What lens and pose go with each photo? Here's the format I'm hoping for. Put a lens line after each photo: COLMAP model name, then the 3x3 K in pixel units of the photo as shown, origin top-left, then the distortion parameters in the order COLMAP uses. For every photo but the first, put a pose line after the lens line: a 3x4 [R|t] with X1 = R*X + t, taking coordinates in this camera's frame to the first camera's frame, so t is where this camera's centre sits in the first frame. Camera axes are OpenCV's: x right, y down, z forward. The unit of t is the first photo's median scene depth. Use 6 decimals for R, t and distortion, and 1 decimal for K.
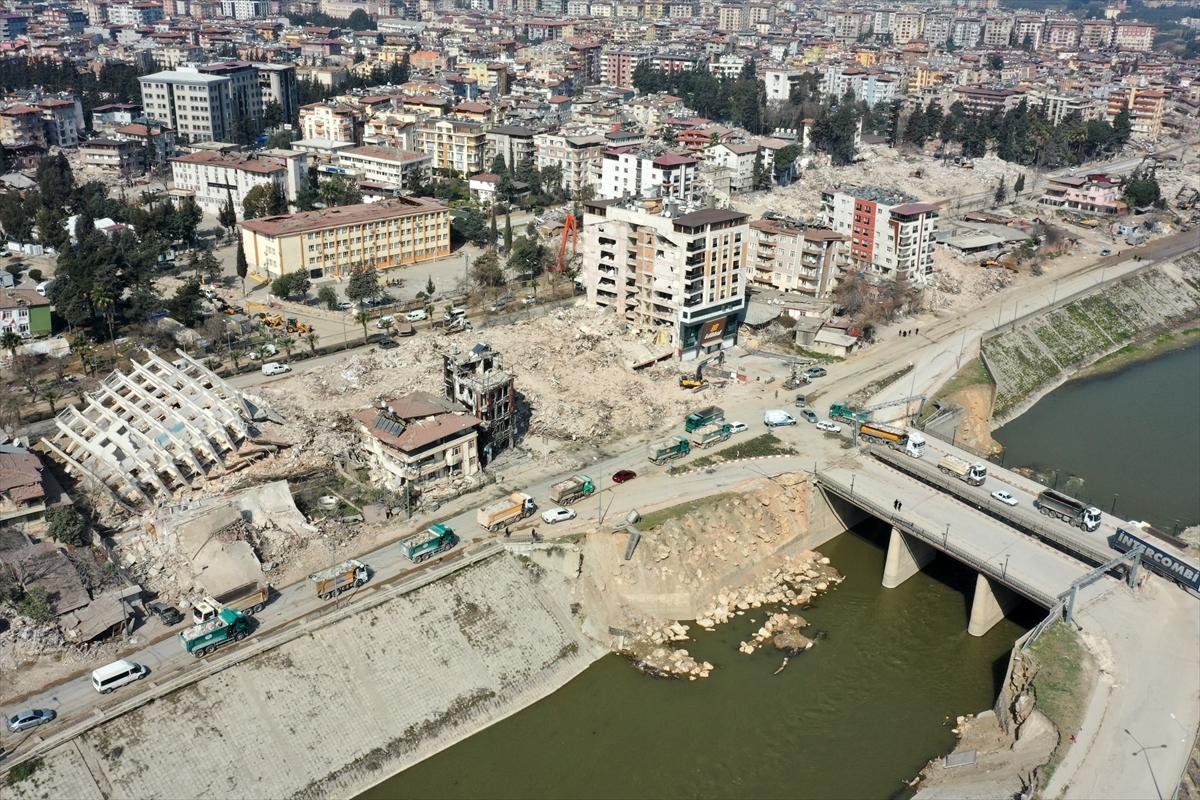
lens RADIAL K [[1092.9, 0, 597.7], [0, 1092.9, 399.3], [0, 0, 1]] dist [0.011375, 0.000000]
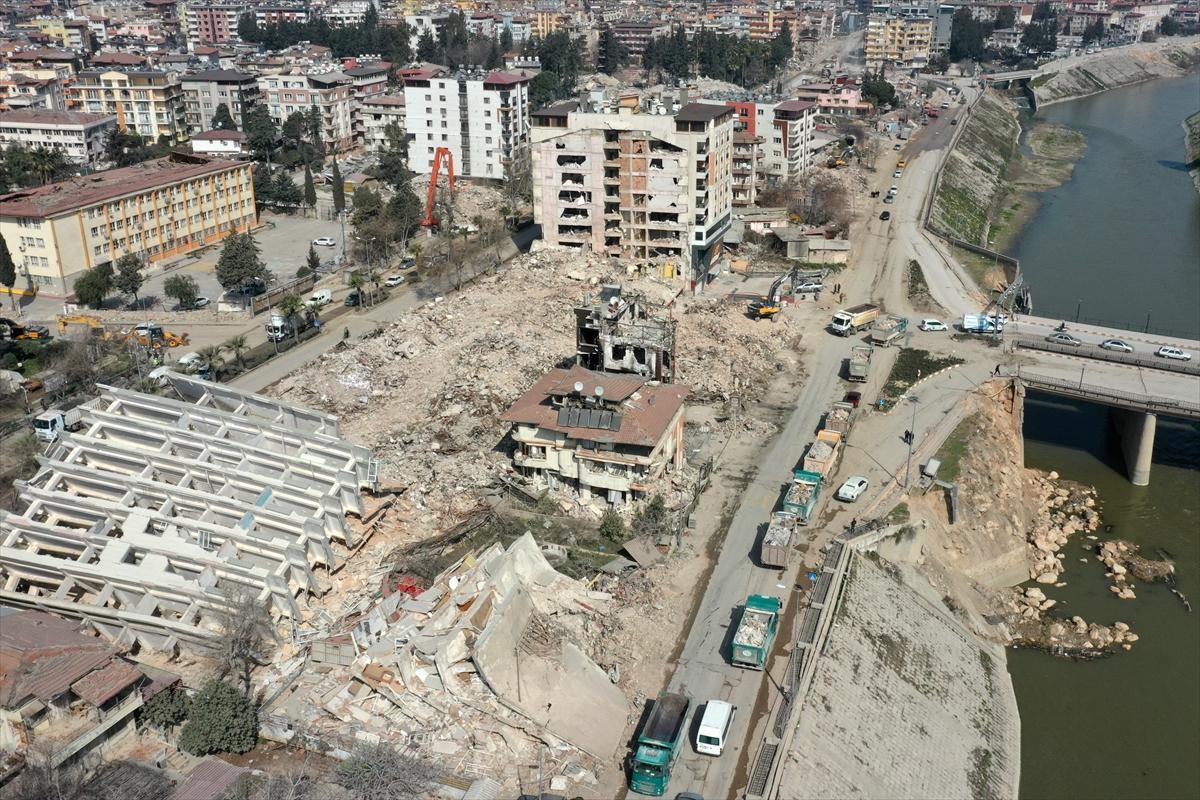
lens RADIAL K [[1092.9, 0, 601.1], [0, 1092.9, 399.9], [0, 0, 1]] dist [0.011375, 0.000000]
pose [[0.878780, -0.195755, 0.435231, -0.292984], [0.193598, 0.979816, 0.049799, -0.011020], [-0.436194, 0.040498, 0.898941, 0.261642]]
